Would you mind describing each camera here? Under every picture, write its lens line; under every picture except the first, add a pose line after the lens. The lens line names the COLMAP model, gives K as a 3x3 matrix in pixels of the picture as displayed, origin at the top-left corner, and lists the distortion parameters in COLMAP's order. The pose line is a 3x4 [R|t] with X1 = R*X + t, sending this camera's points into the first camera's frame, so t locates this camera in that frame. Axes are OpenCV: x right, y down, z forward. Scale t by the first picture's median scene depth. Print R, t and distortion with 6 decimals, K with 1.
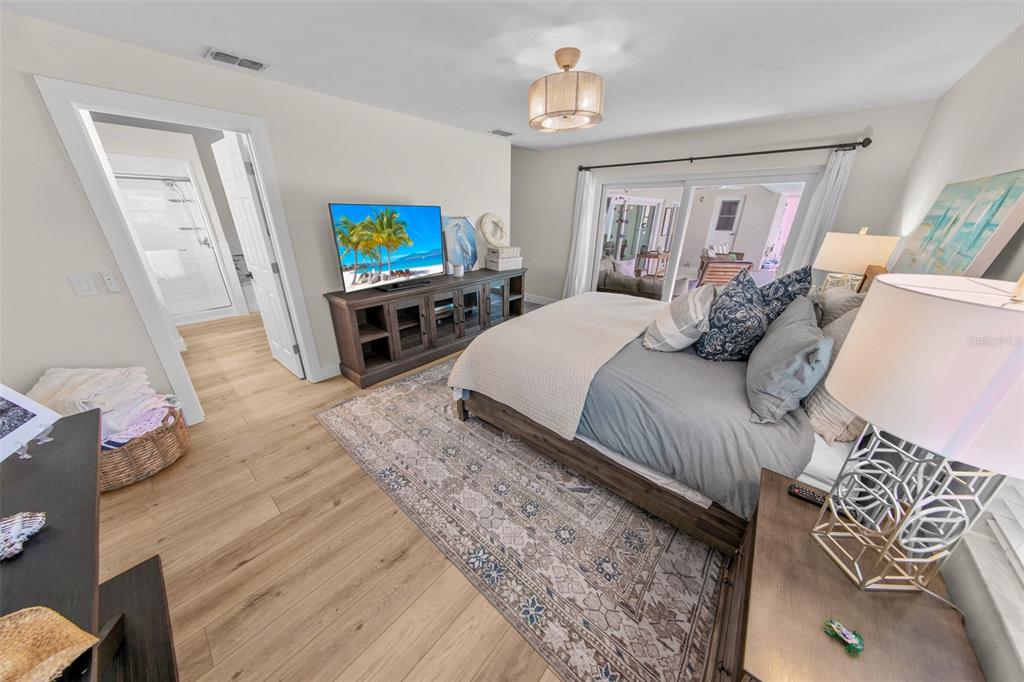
lens RADIAL K [[318.3, 0, 507.2], [0, 318.3, 334.5], [0, 0, 1]] dist [0.006782, -0.000185]
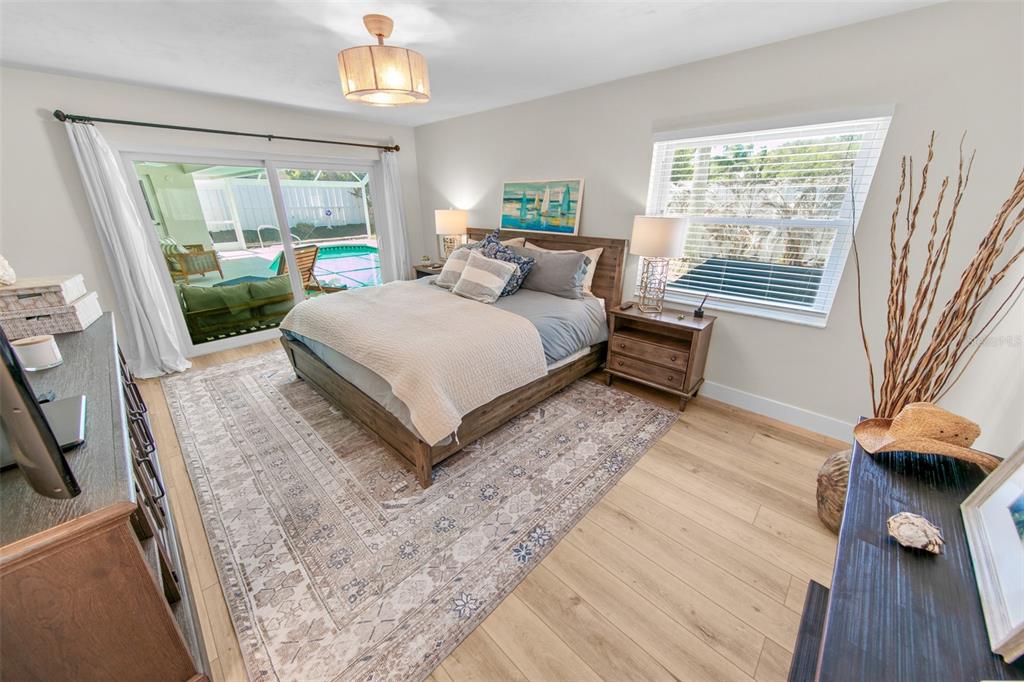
lens RADIAL K [[371.2, 0, 503.8], [0, 371.2, 336.9], [0, 0, 1]] dist [0.002672, 0.000144]
pose [[0.061756, -0.362665, 0.929871, -0.742676], [0.360752, 0.876775, 0.317998, -0.221205], [-0.930615, 0.315814, 0.184978, 0.536870]]
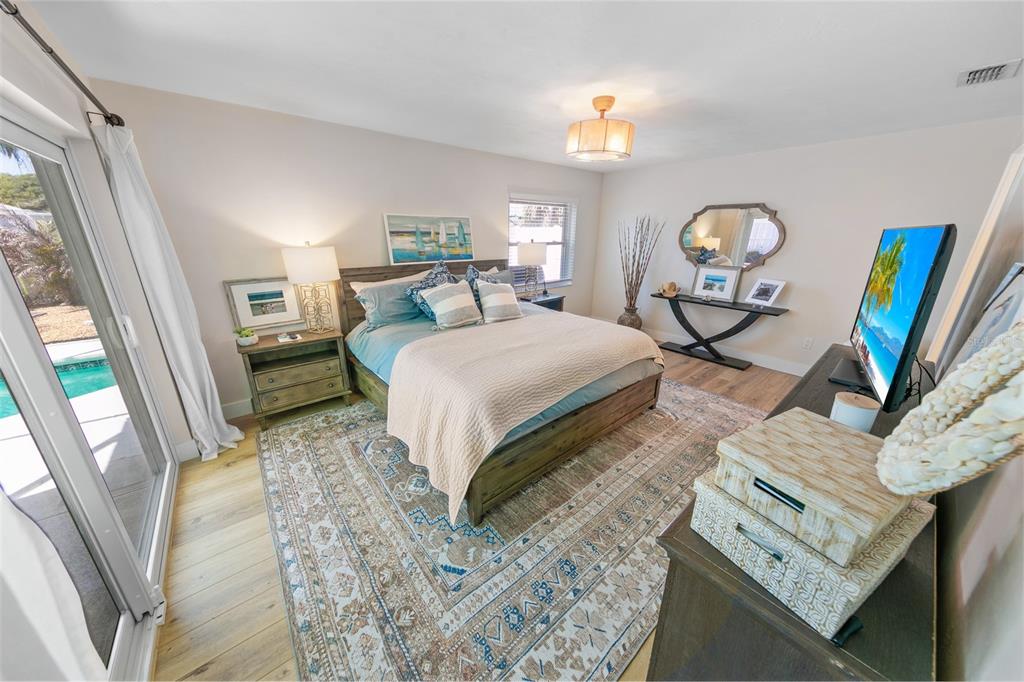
lens RADIAL K [[336.0, 0, 509.8], [0, 336.0, 338.2], [0, 0, 1]] dist [-0.000863, -0.000012]
pose [[-0.987254, -0.074891, 0.140430, 0.224726], [0.029579, 0.780651, 0.624267, -0.692029], [-0.156379, 0.620464, -0.768486, 1.779828]]
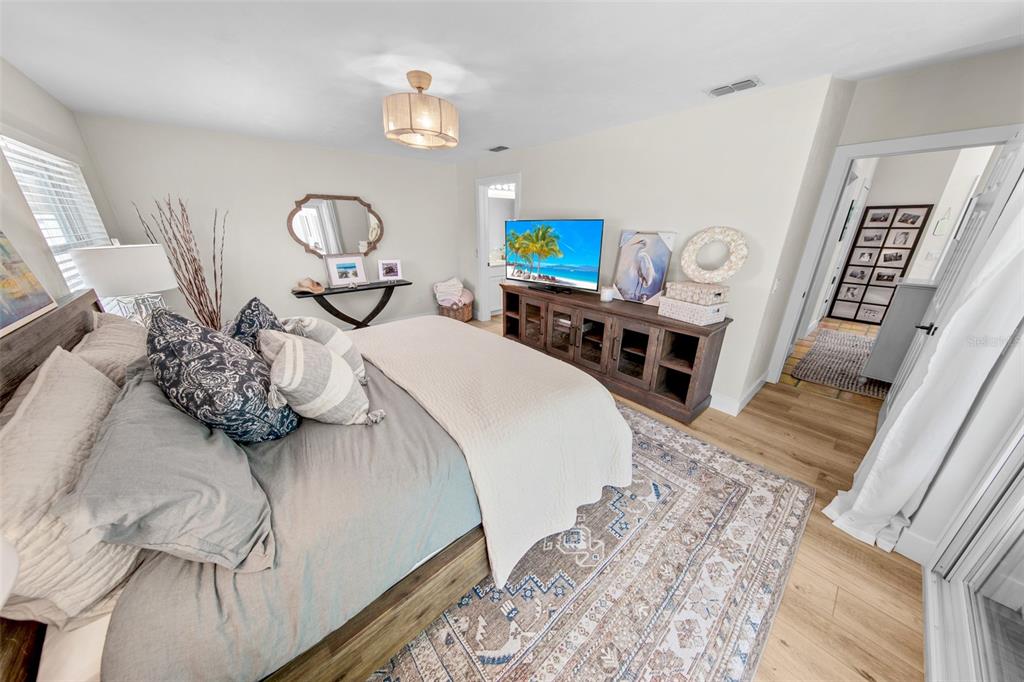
lens RADIAL K [[318.3, 0, 507.7], [0, 318.3, 343.0], [0, 0, 1]] dist [0.006782, -0.000185]
pose [[-0.150865, 0.338559, -0.928772, 1.018797], [-0.351613, 0.859709, 0.370498, -0.436609], [0.923909, 0.382464, -0.010658, 1.135058]]
